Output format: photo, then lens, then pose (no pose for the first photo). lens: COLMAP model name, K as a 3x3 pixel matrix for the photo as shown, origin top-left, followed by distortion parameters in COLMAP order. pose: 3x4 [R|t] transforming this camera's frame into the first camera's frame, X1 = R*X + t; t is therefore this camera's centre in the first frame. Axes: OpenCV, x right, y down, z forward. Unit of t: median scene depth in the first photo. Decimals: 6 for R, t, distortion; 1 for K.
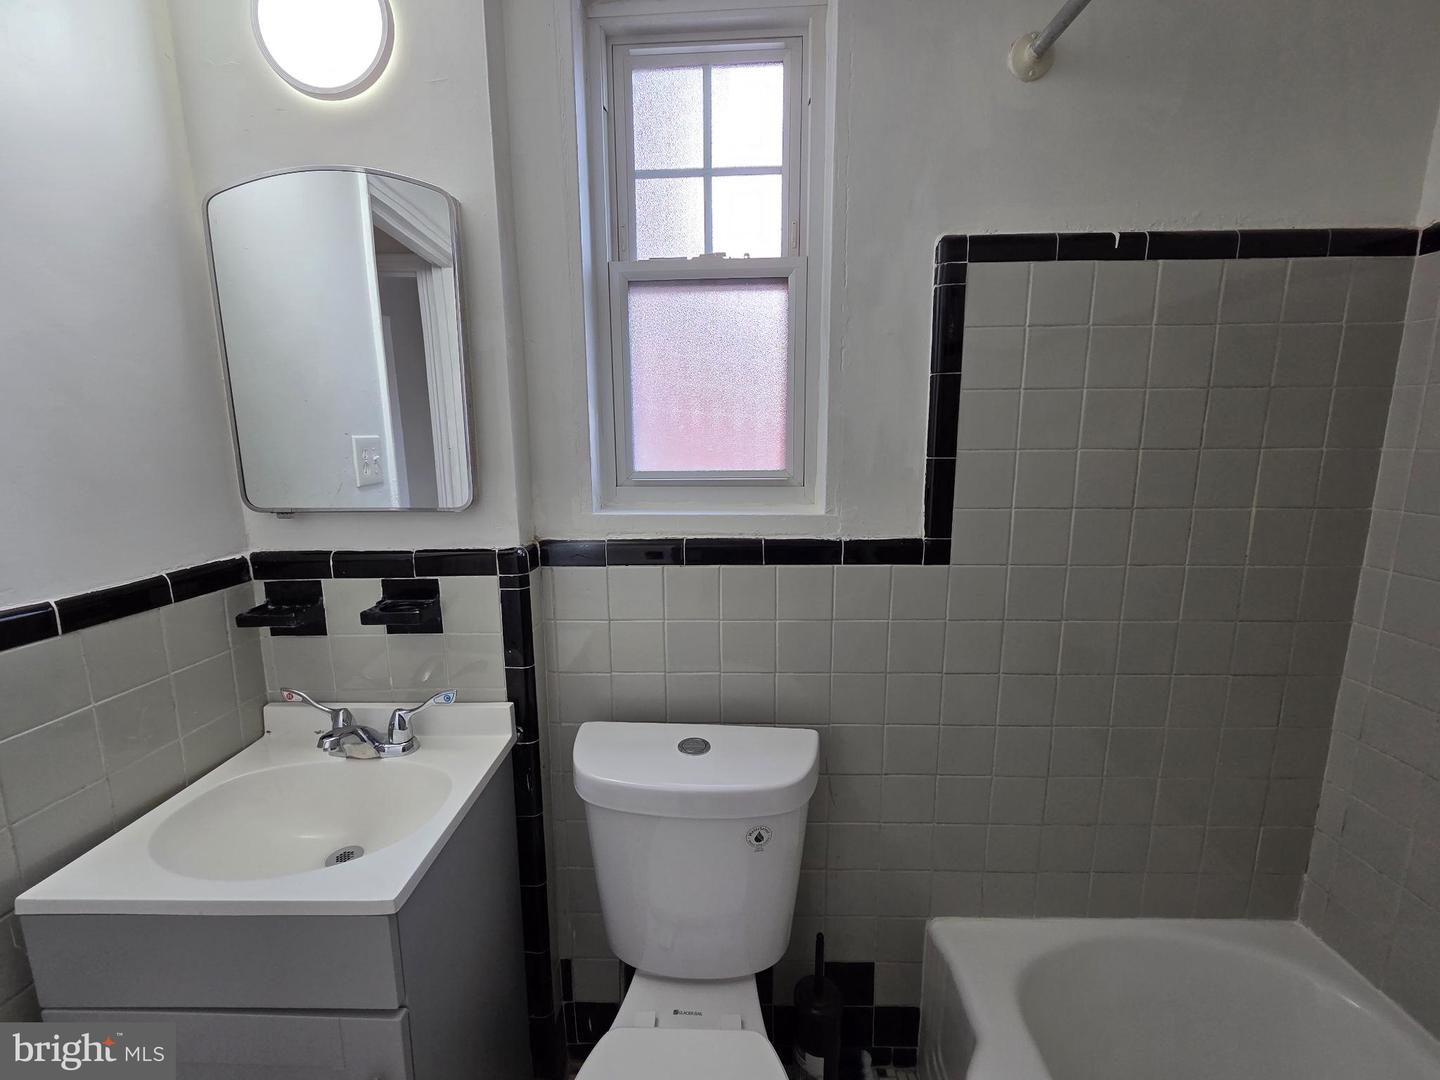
lens RADIAL K [[588.9, 0, 715.6], [0, 588.9, 535.2], [0, 0, 1]] dist [0.002019, -0.000728]
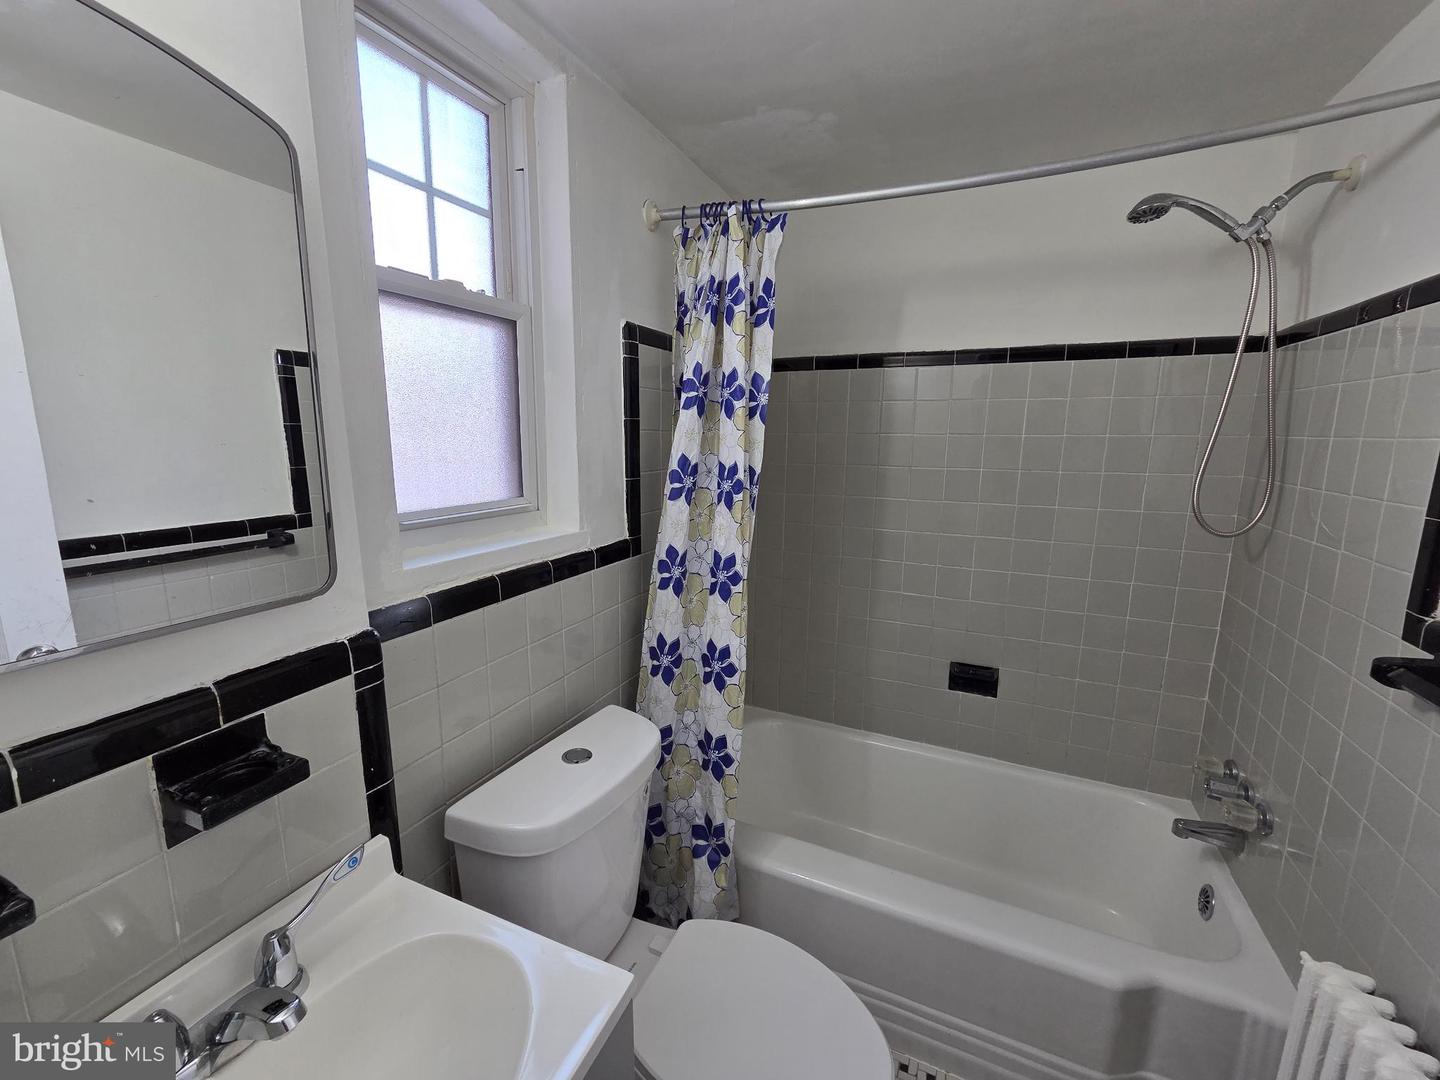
lens RADIAL K [[588.9, 0, 715.6], [0, 588.9, 535.2], [0, 0, 1]] dist [0.002019, -0.000728]
pose [[0.395993, -0.147019, 0.906408, -0.792822], [0.139085, 0.985314, 0.099054, -0.107260], [-0.907659, 0.086843, 0.410625, 0.257503]]
